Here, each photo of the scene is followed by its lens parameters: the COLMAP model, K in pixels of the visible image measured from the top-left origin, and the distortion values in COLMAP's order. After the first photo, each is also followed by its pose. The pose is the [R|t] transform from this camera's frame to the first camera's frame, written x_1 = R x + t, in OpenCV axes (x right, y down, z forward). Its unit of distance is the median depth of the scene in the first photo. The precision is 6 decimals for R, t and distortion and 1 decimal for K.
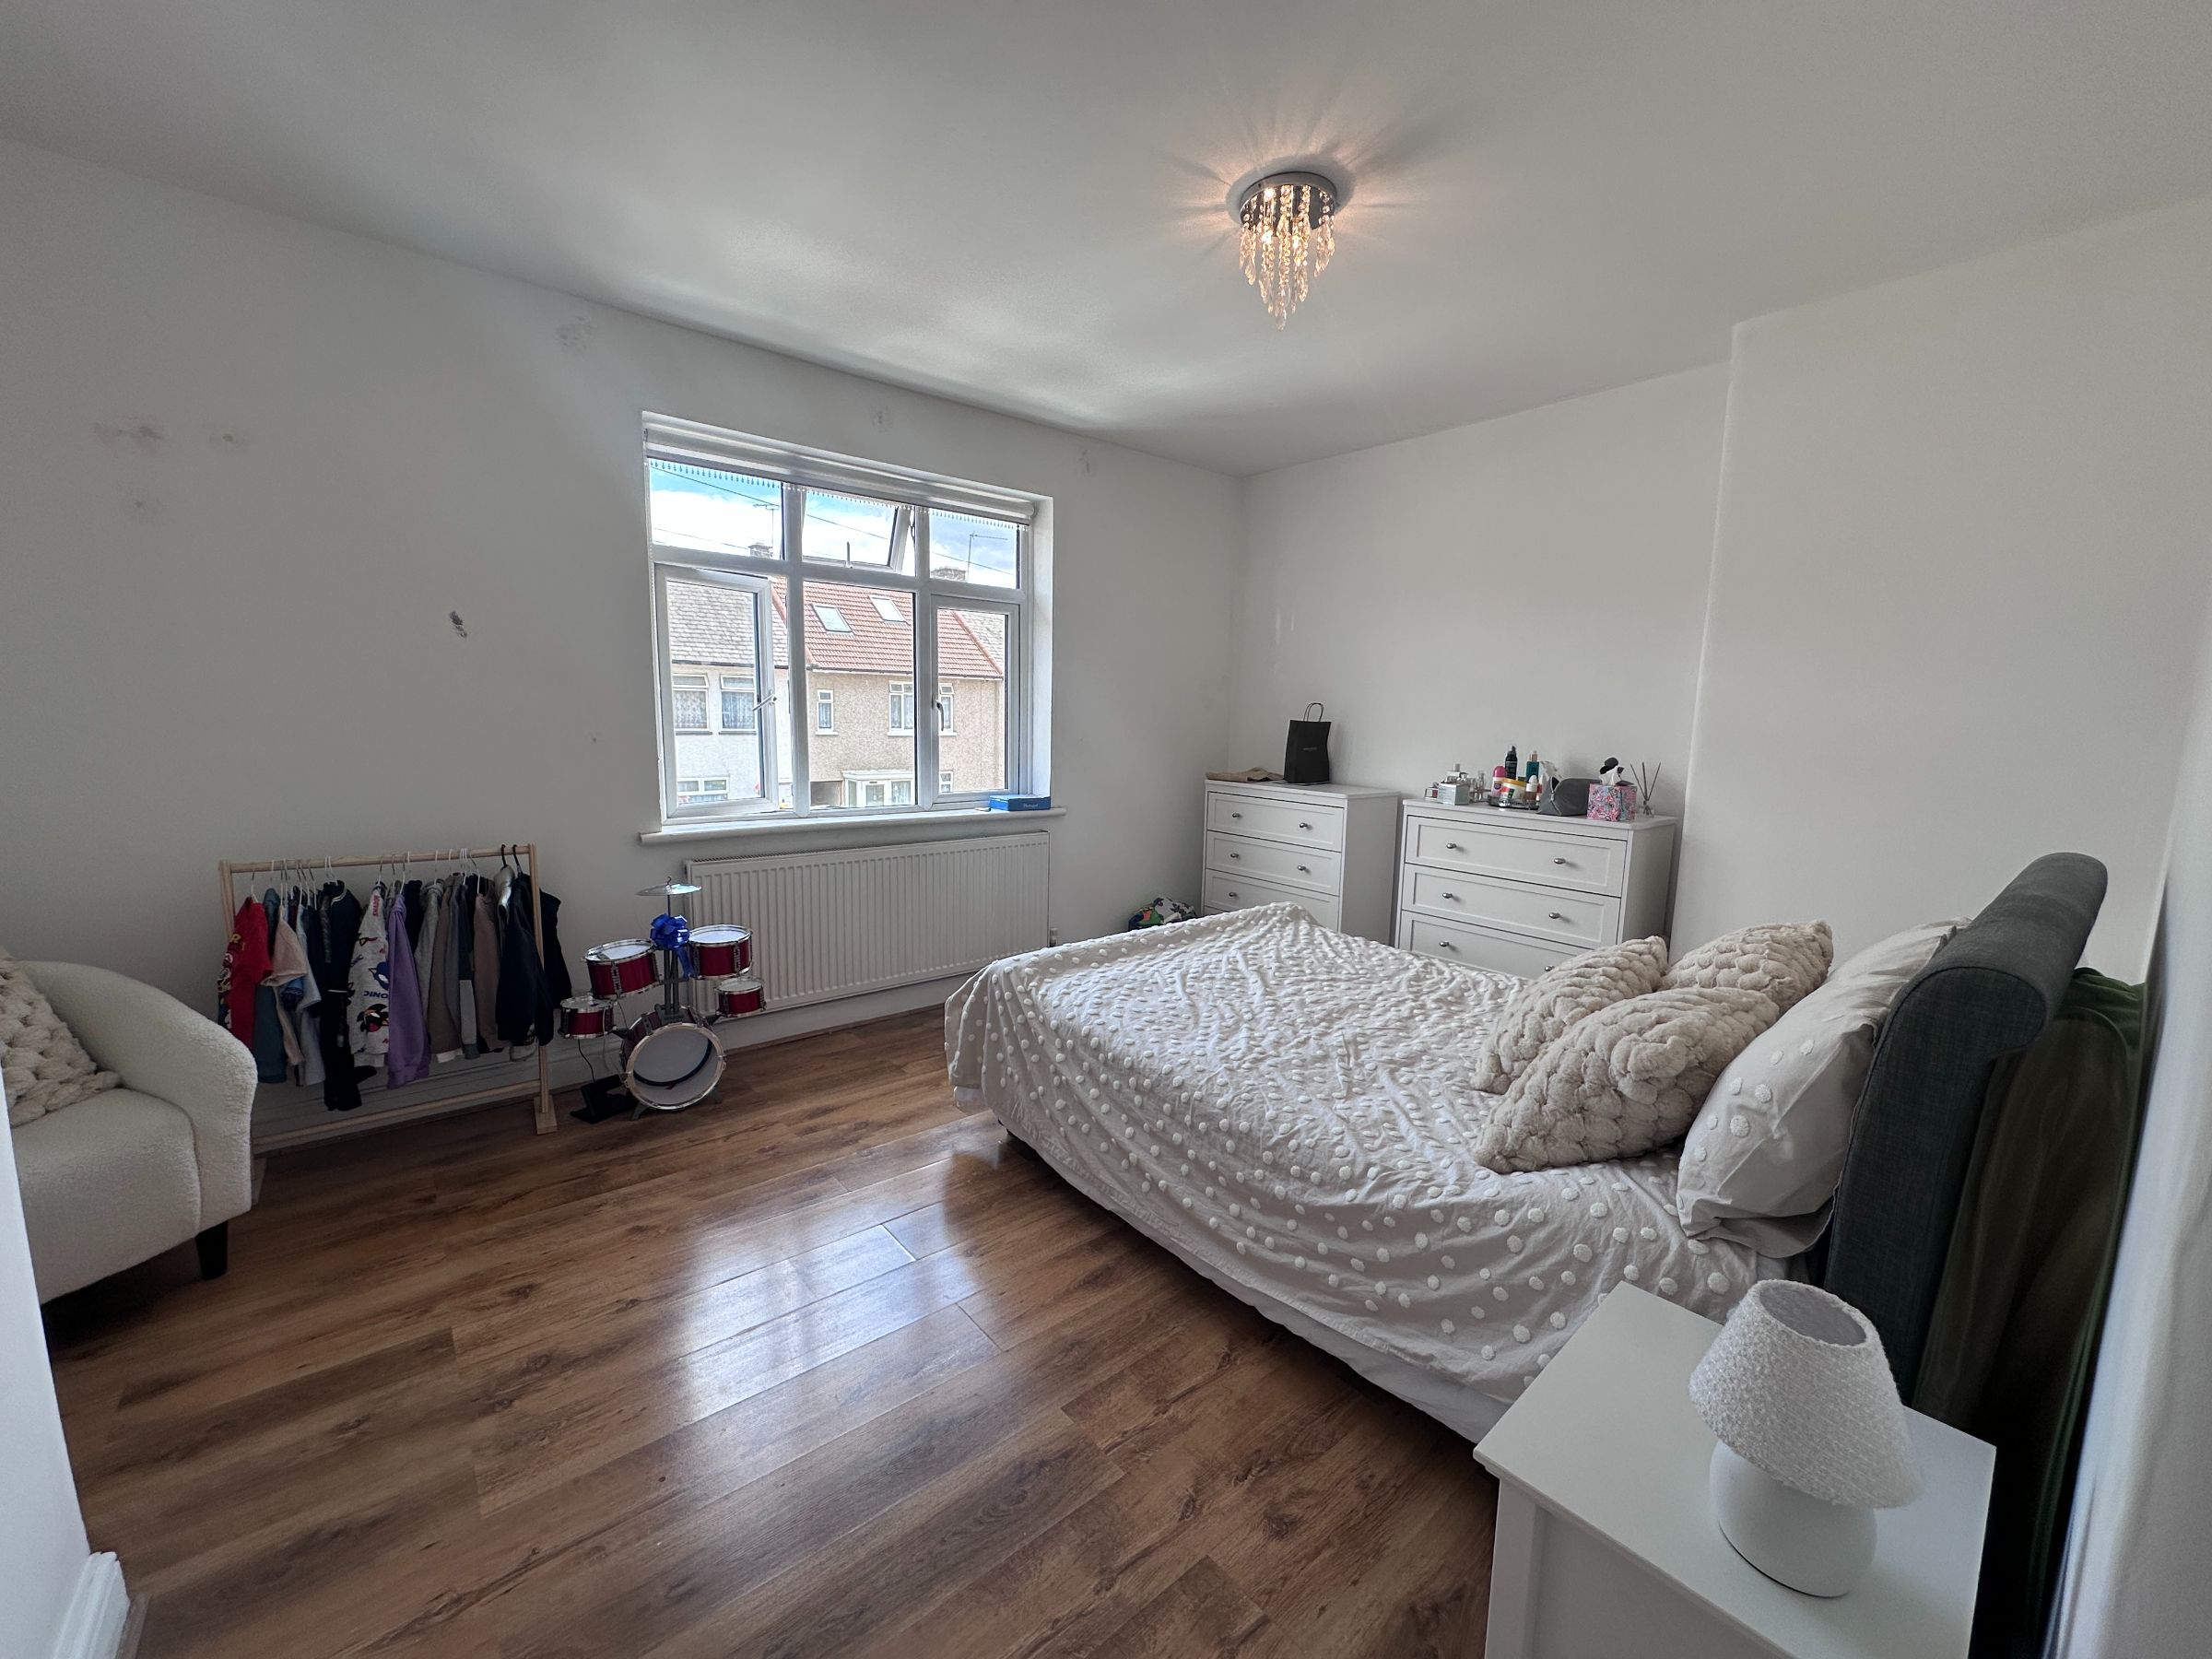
lens RADIAL K [[884.6, 0, 1102.4], [0, 884.6, 832.4], [0, 0, 1]] dist [-0.002590, 0.000748]
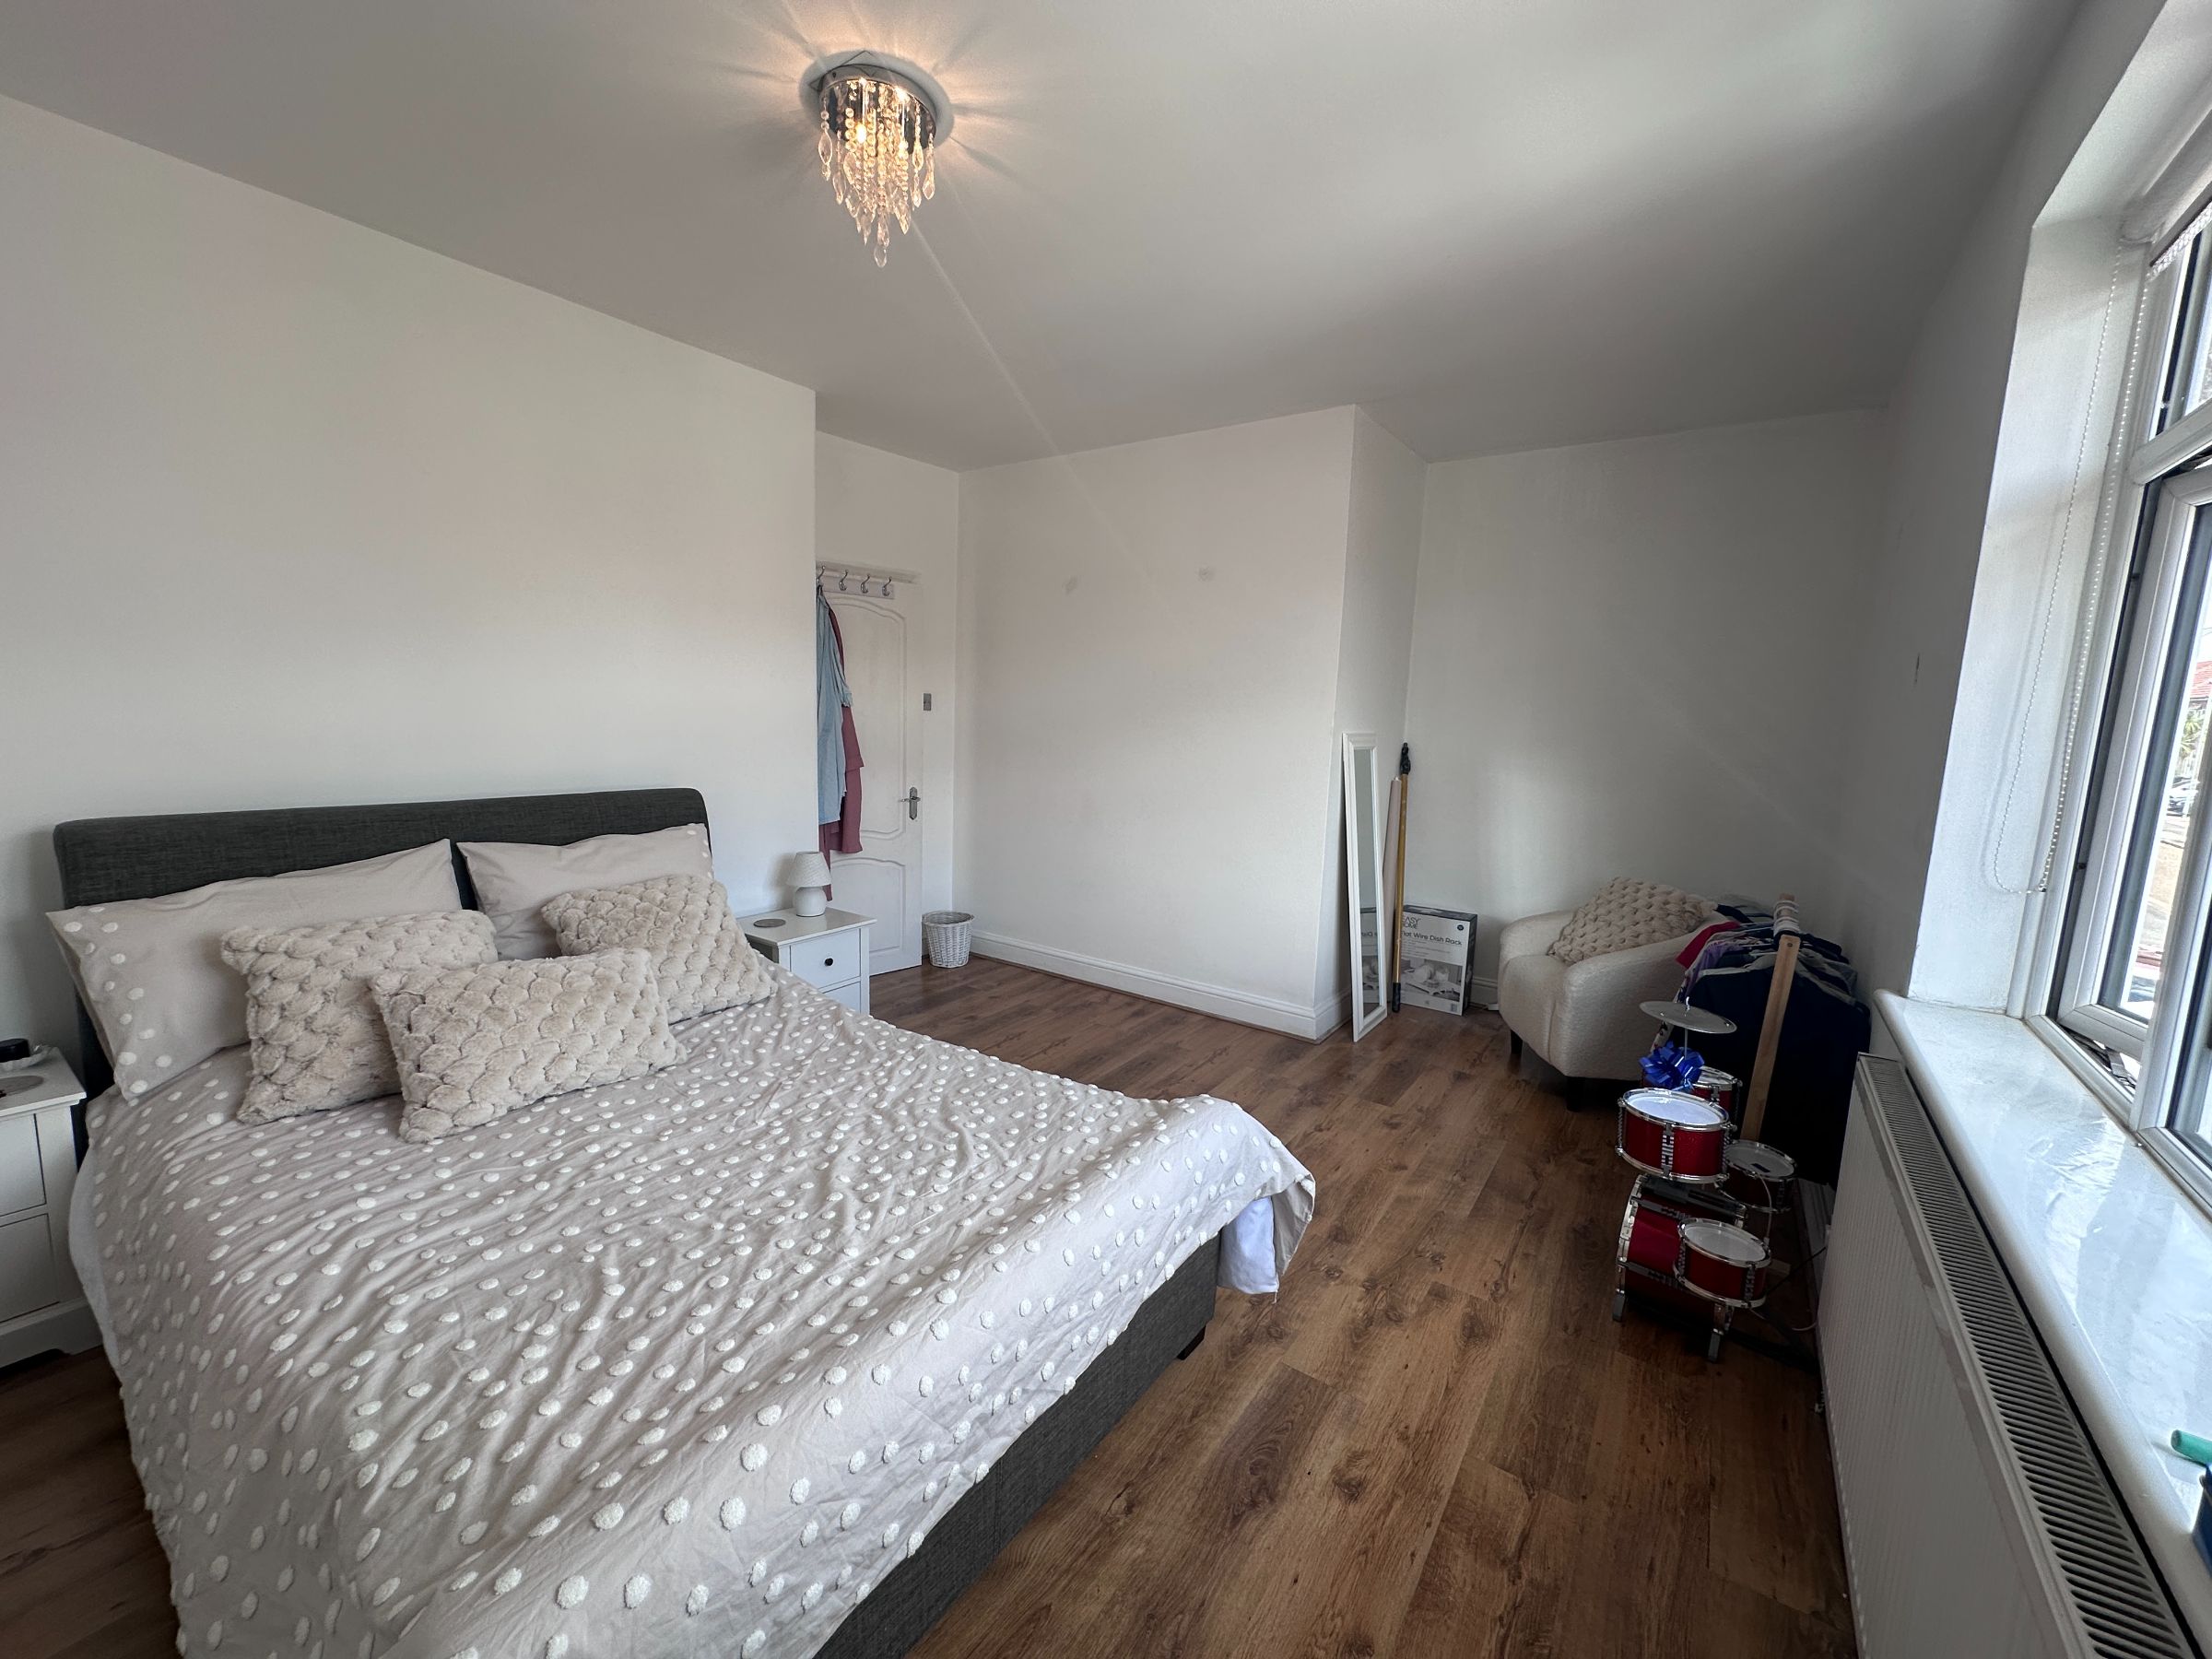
lens RADIAL K [[884.6, 0, 1108.6], [0, 884.6, 830.5], [0, 0, 1]] dist [-0.002590, 0.000748]
pose [[-0.966623, -0.018709, -0.255519, 0.168532], [-0.087337, 0.961655, 0.259984, -0.251668], [0.240857, 0.273623, -0.931192, 1.673792]]
